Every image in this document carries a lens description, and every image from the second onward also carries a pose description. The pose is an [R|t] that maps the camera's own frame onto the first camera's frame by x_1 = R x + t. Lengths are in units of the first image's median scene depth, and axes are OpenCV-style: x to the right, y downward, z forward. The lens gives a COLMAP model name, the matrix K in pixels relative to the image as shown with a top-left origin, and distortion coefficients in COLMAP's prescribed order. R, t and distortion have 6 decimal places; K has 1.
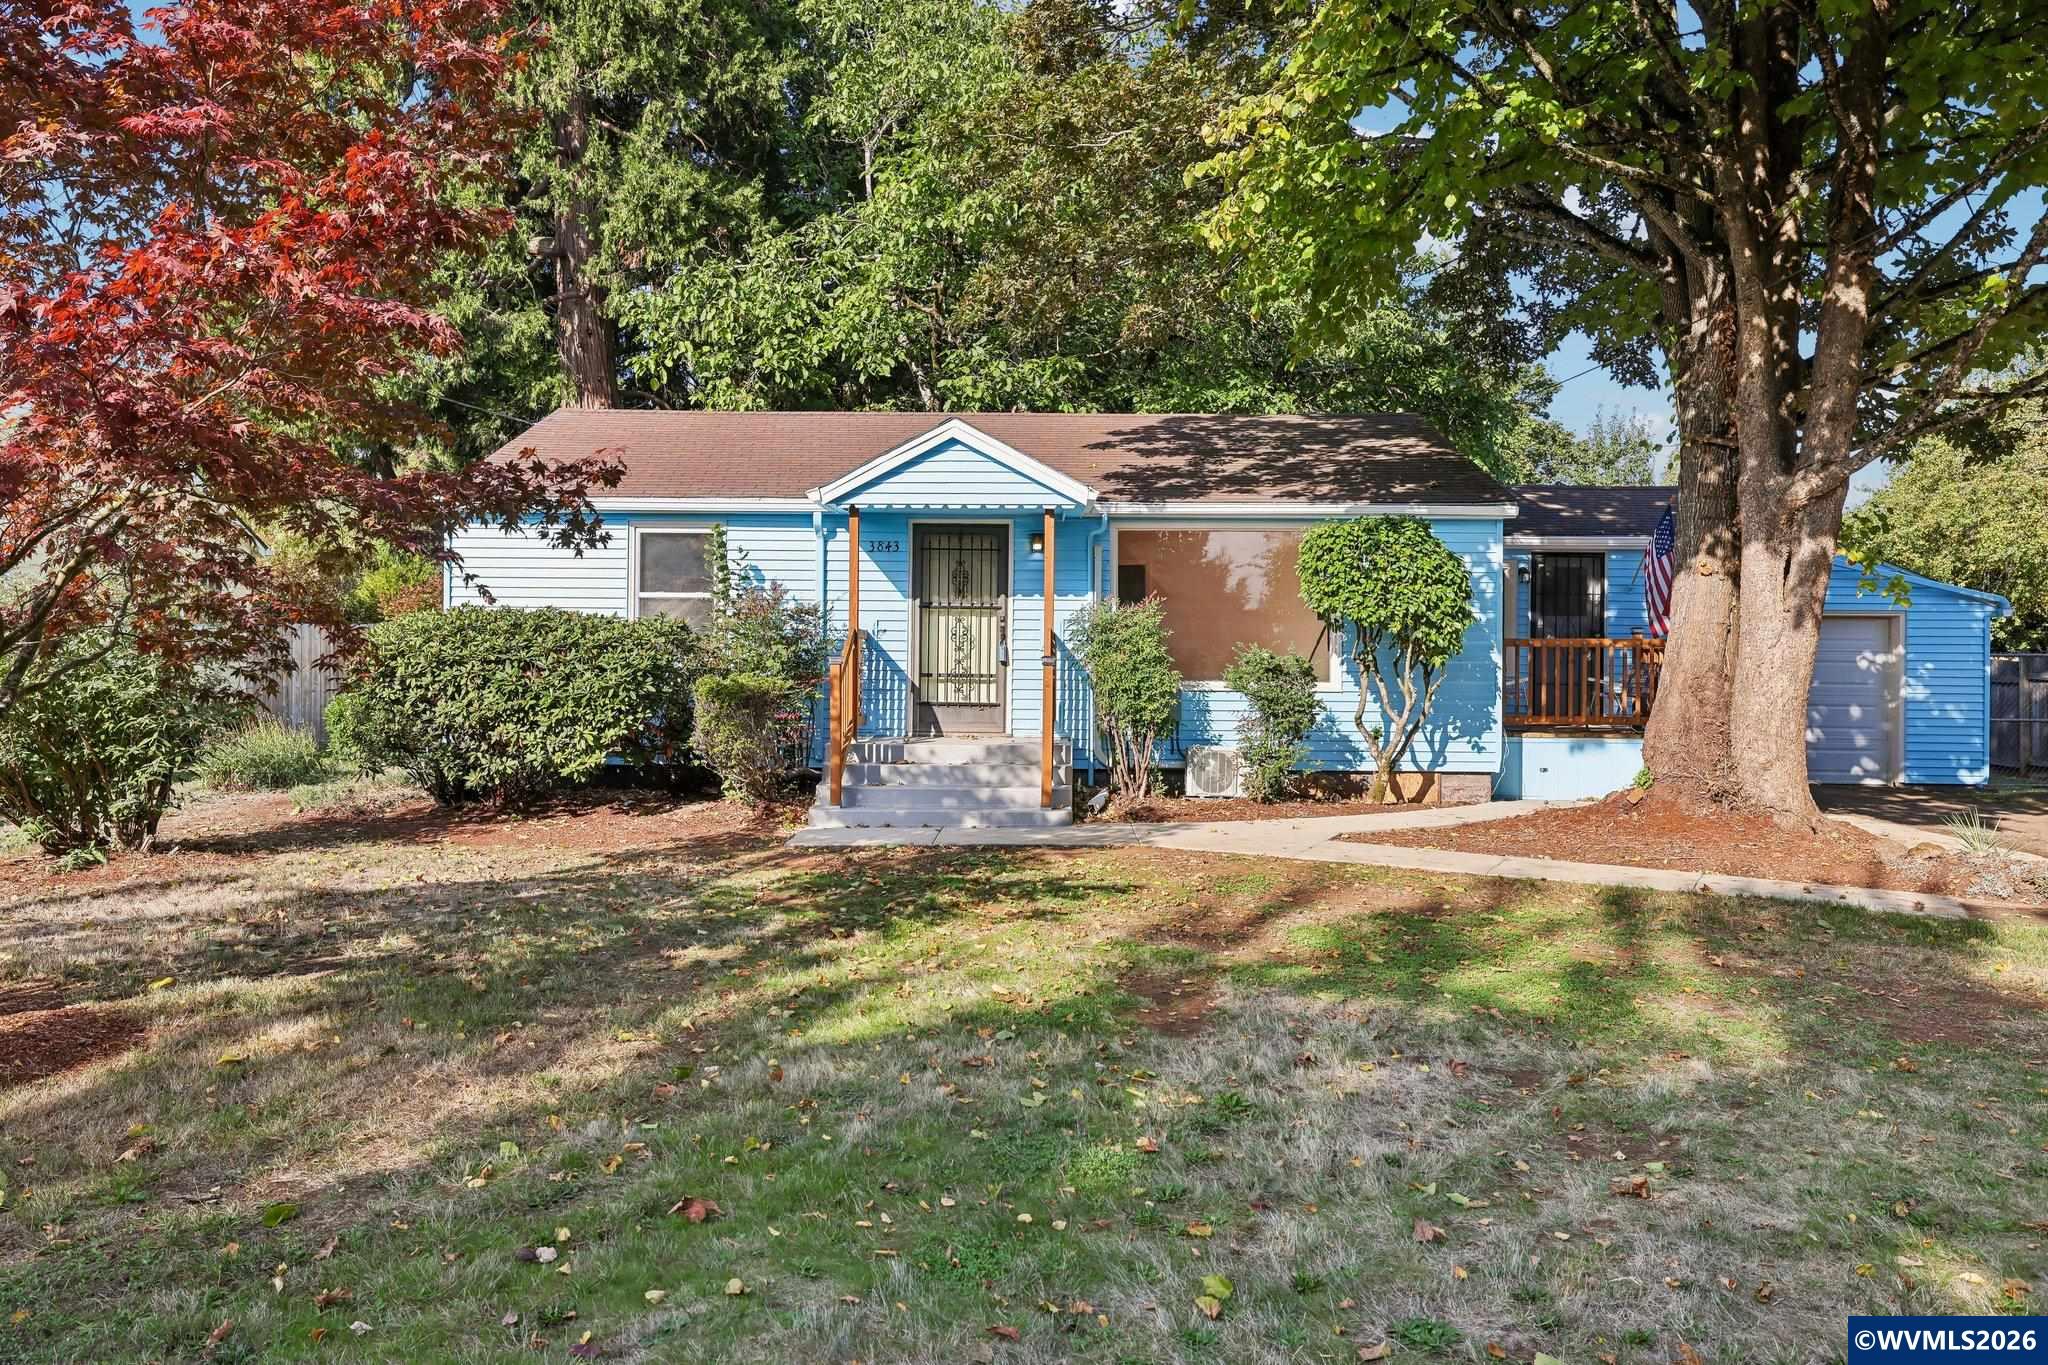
lens RADIAL K [[1417.5, 0, 1024.0], [0, 1417.5, 682.5], [0, 0, 1]] dist [0.000173, 0.001323]
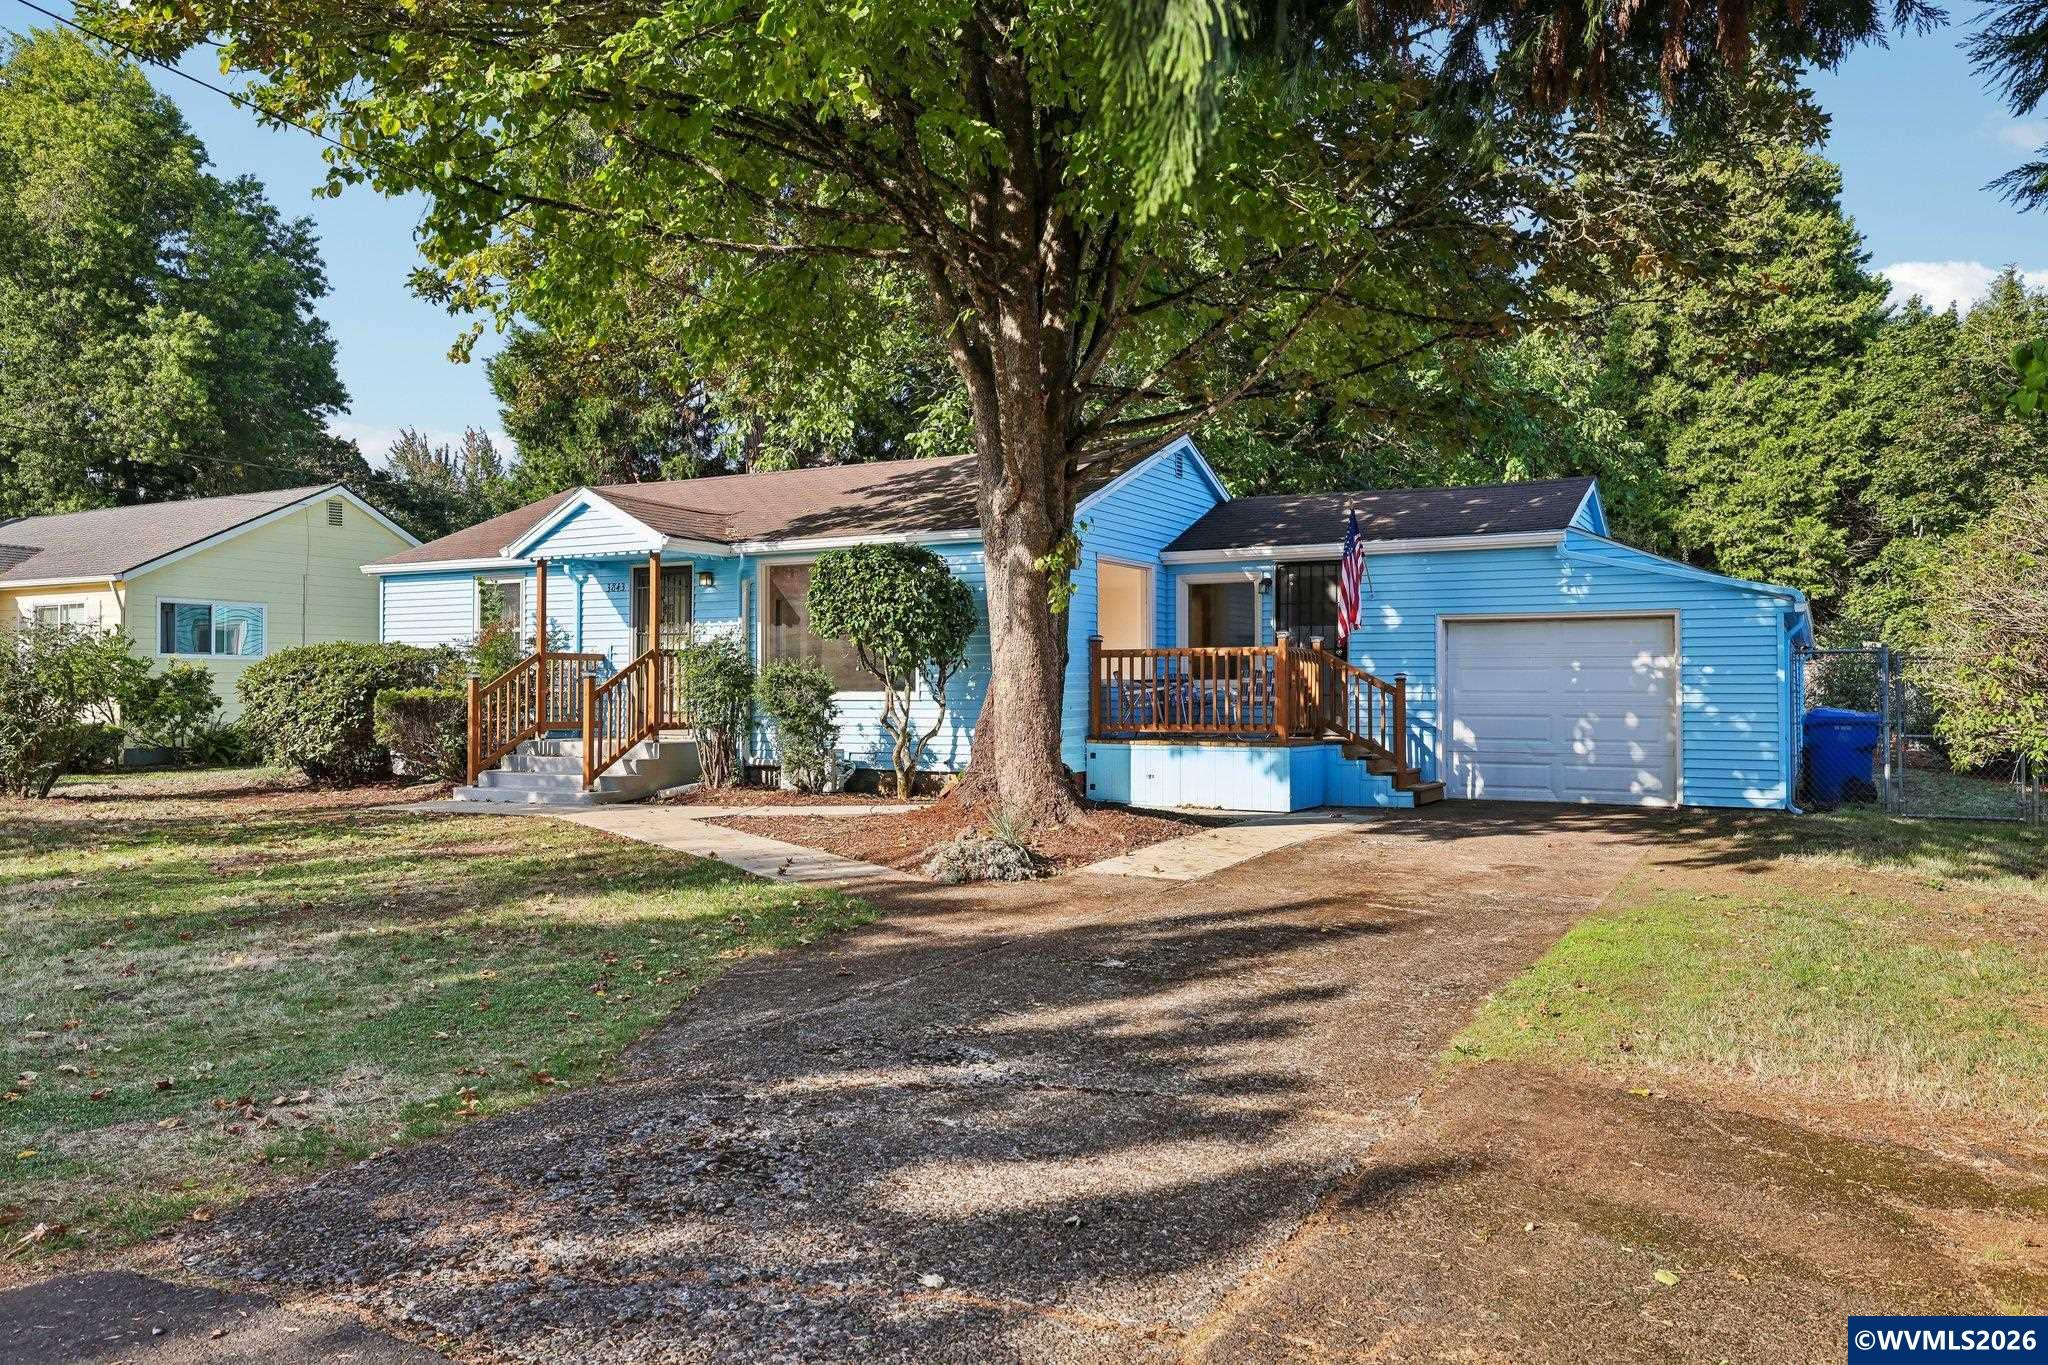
lens RADIAL K [[1417.5, 0, 1024.0], [0, 1417.5, 682.5], [0, 0, 1]] dist [0.000173, 0.001323]
pose [[0.898587, -0.012361, -0.438621, 0.725574], [0.003096, 0.999757, -0.021832, 0.015671], [0.438784, 0.018260, 0.898407, 0.029511]]
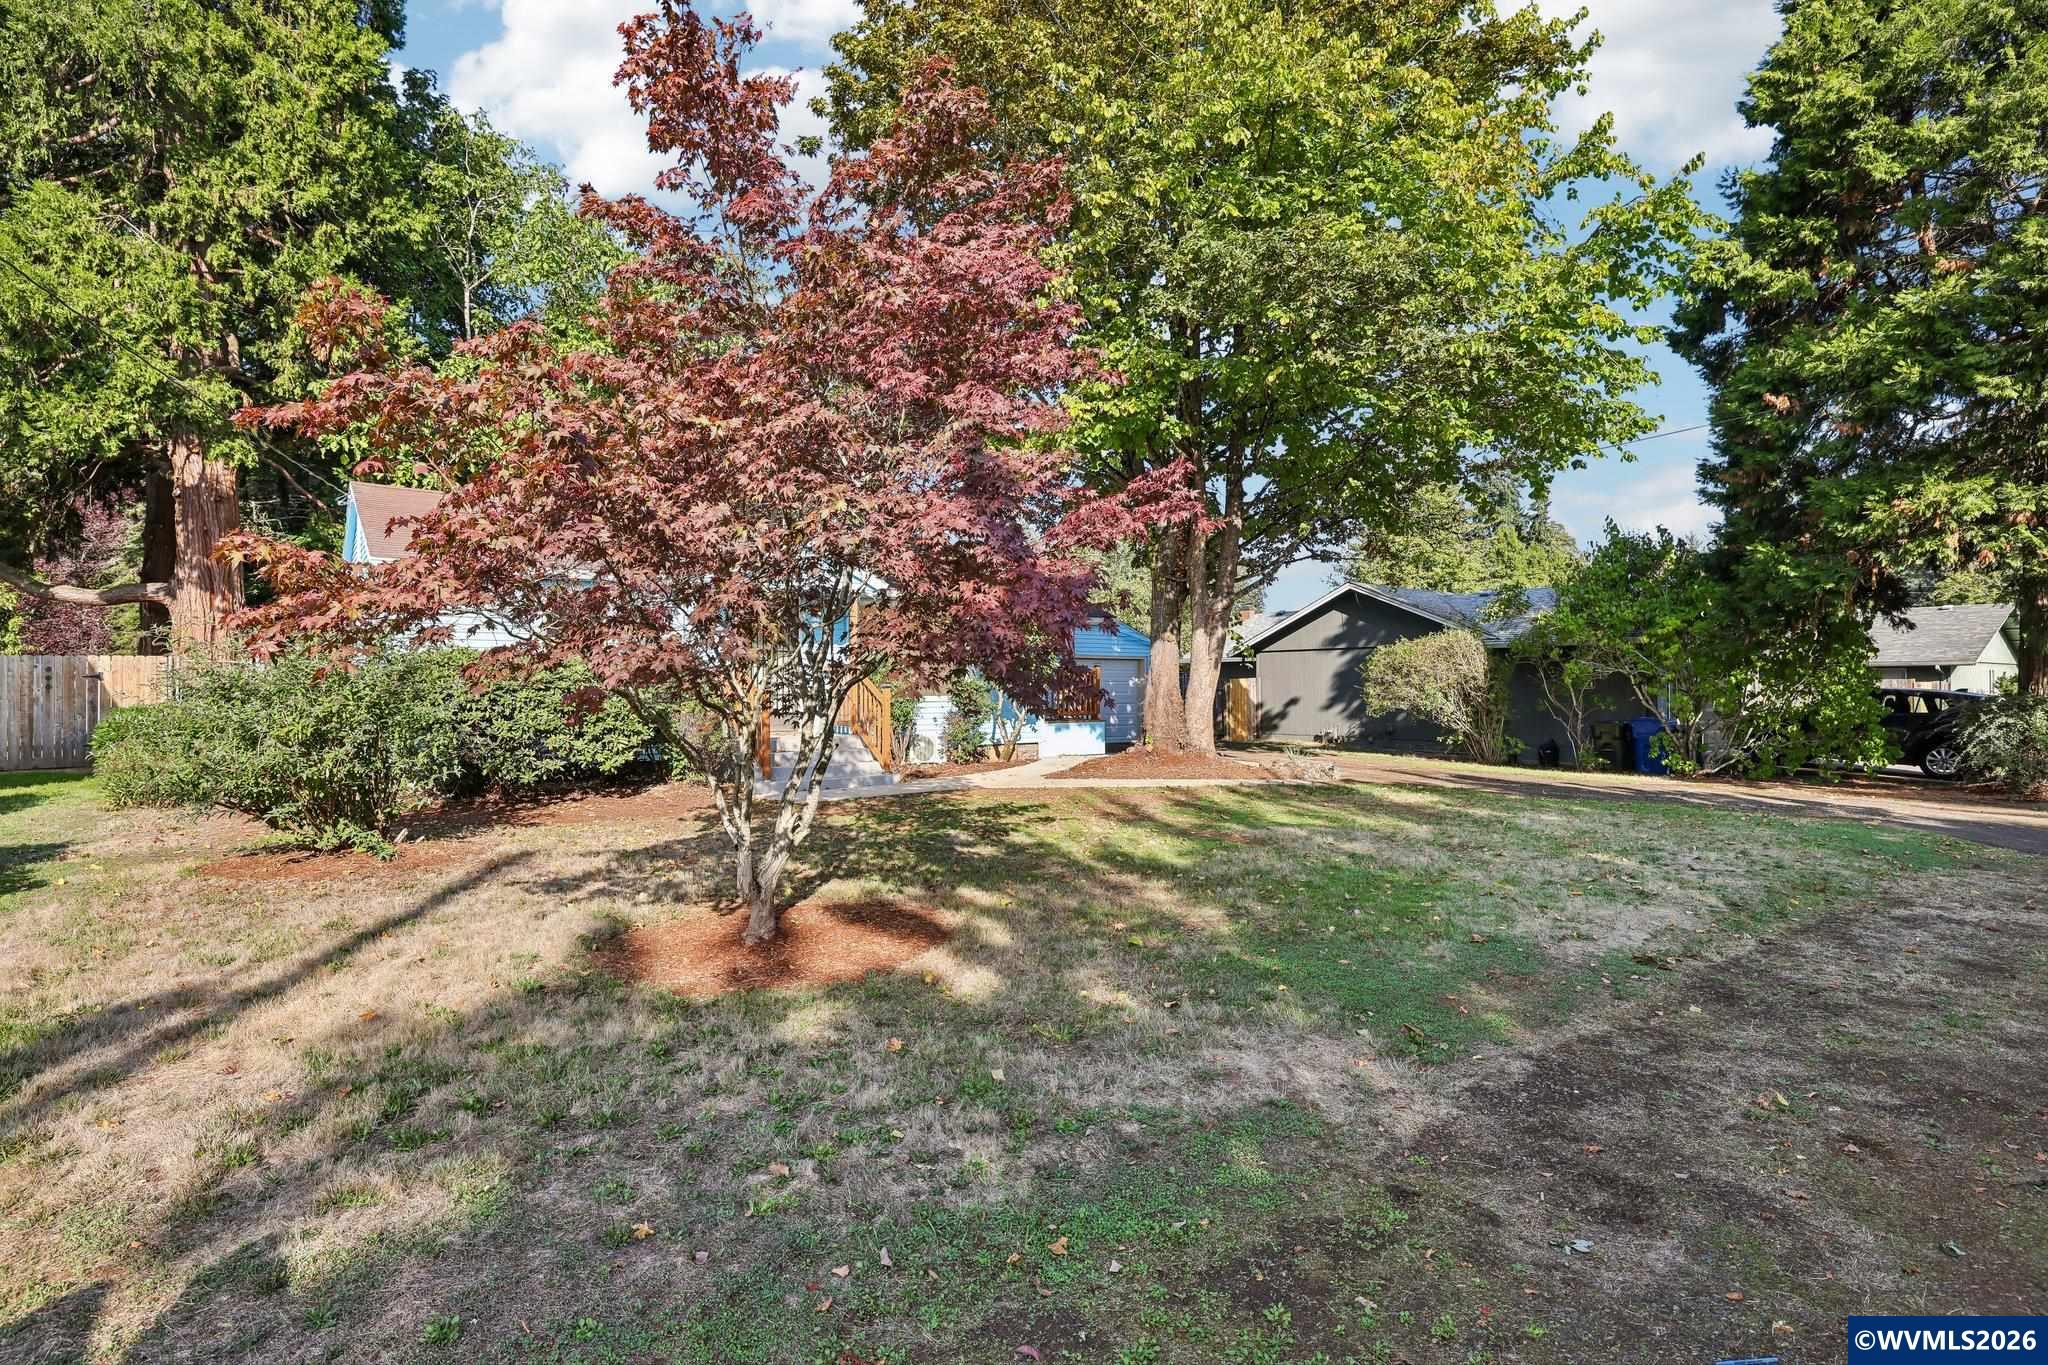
lens RADIAL K [[1003.3, 0, 1024.0], [0, 1003.3, 682.5], [0, 0, 1]] dist [-0.032252, 0.021980]
pose [[0.791997, -0.009111, 0.610456, -0.461956], [0.017189, 0.999825, -0.007379, -0.005237], [-0.610282, 0.016337, 0.792015, -0.032420]]
